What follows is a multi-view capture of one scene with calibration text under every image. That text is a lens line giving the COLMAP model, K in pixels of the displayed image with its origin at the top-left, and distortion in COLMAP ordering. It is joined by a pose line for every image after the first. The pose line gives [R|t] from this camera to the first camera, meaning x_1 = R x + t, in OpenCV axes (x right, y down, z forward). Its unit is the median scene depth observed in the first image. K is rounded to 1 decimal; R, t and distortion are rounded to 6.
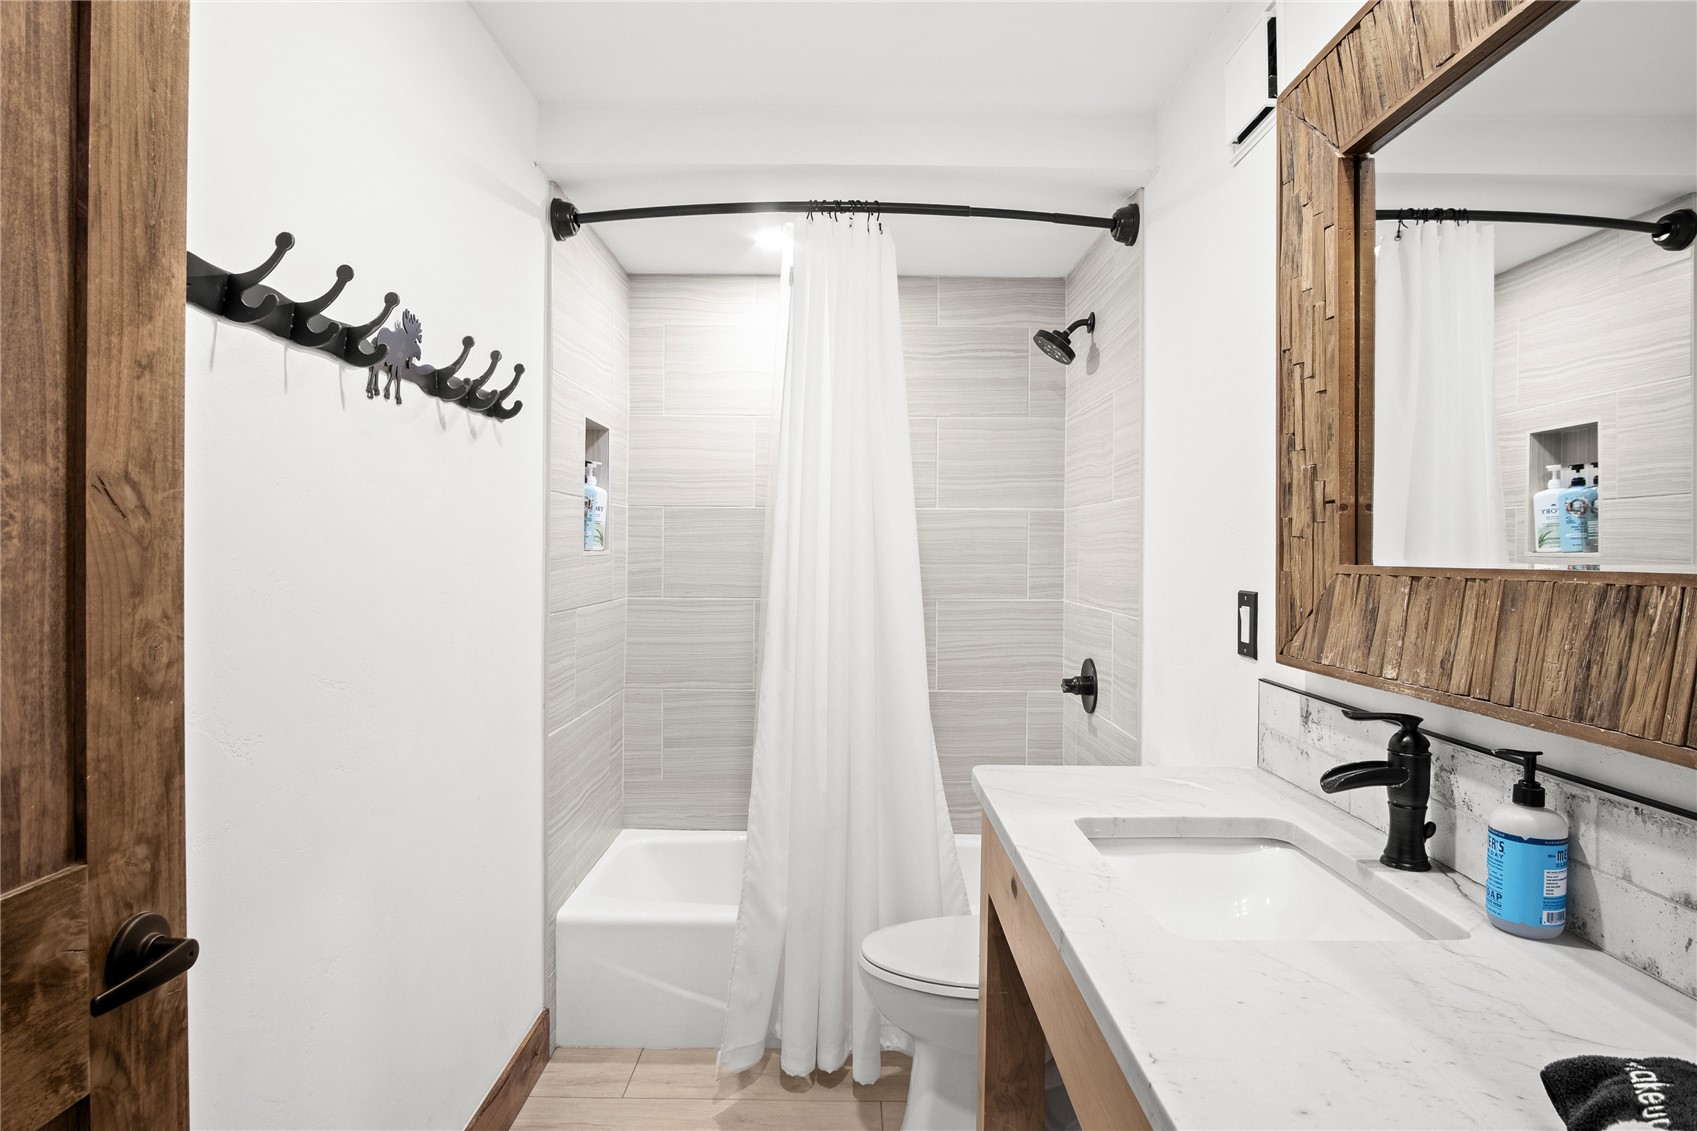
lens RADIAL K [[927.2, 0, 847.5], [0, 927.2, 567.7], [0, 0, 1]] dist [-0.032055, 0.009021]
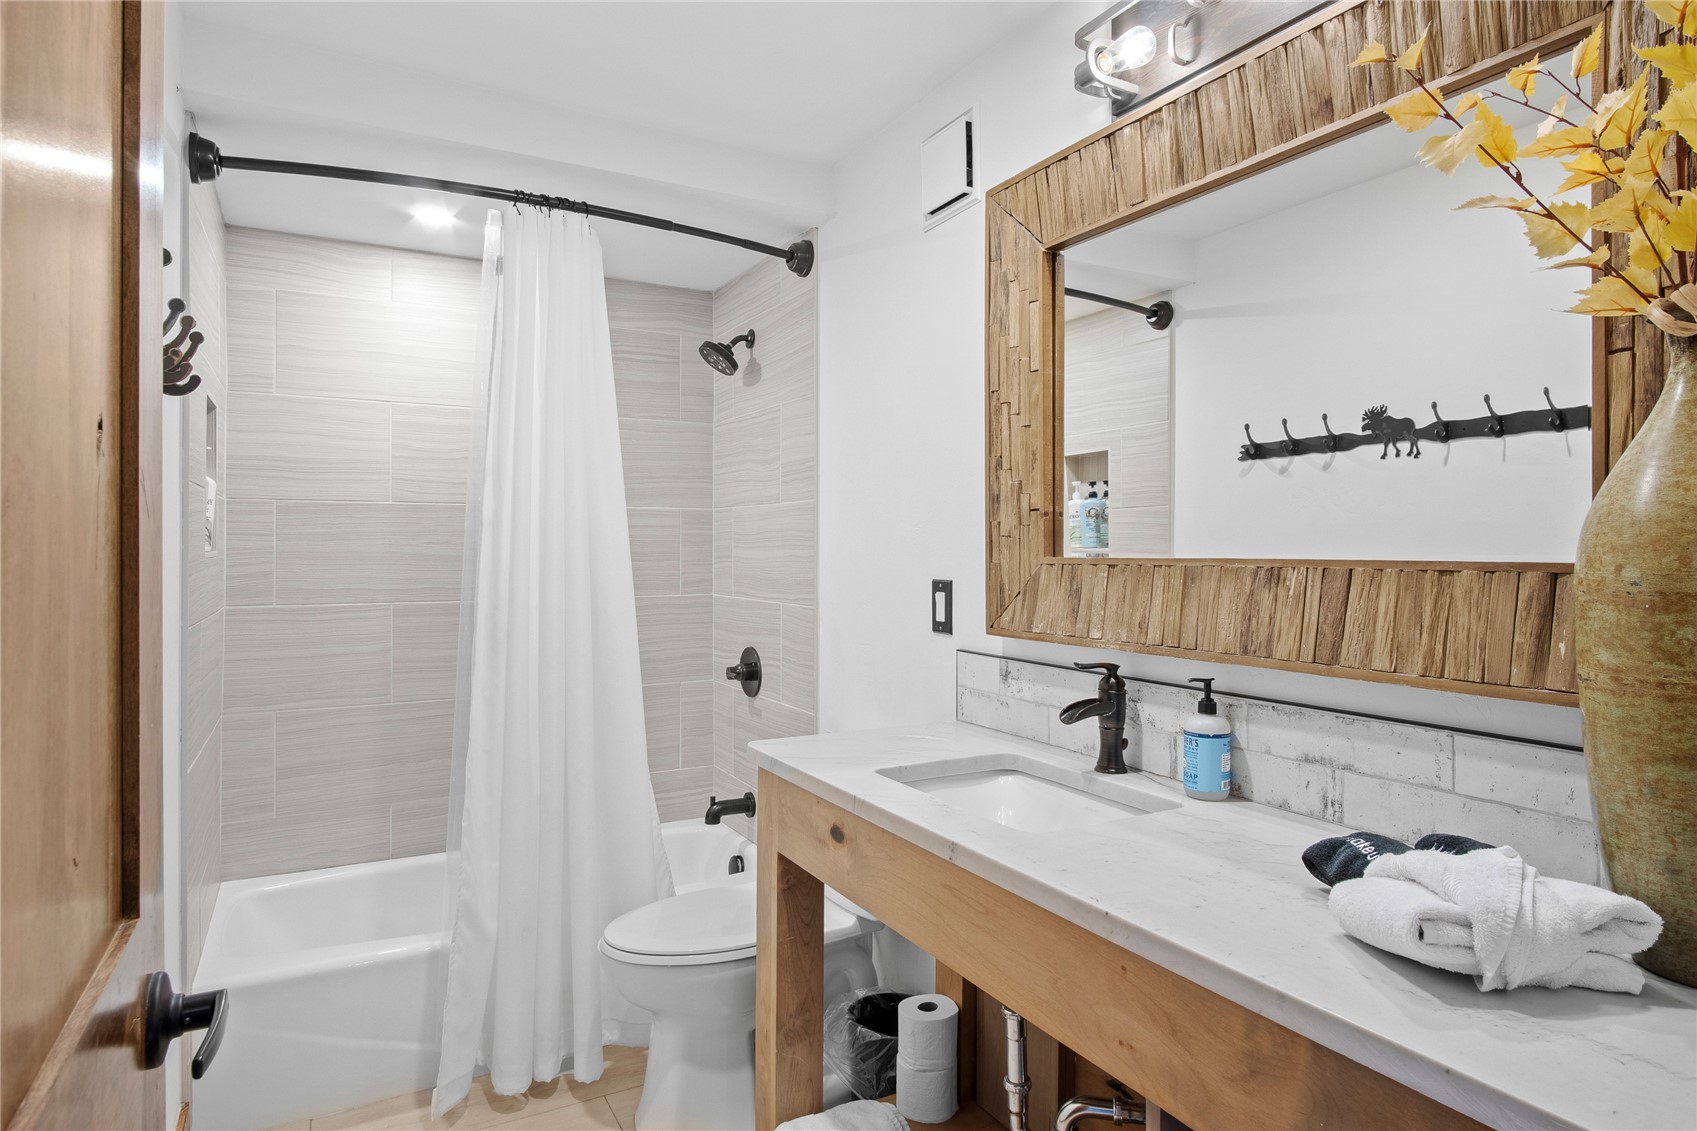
lens RADIAL K [[940.7, 0, 843.5], [0, 940.7, 563.5], [0, 0, 1]] dist [-0.002295, -0.001363]
pose [[0.878109, -0.014652, 0.478236, -0.341688], [0.015430, 0.999878, 0.002301, -0.001521], [-0.478211, 0.005359, 0.878228, -0.053957]]
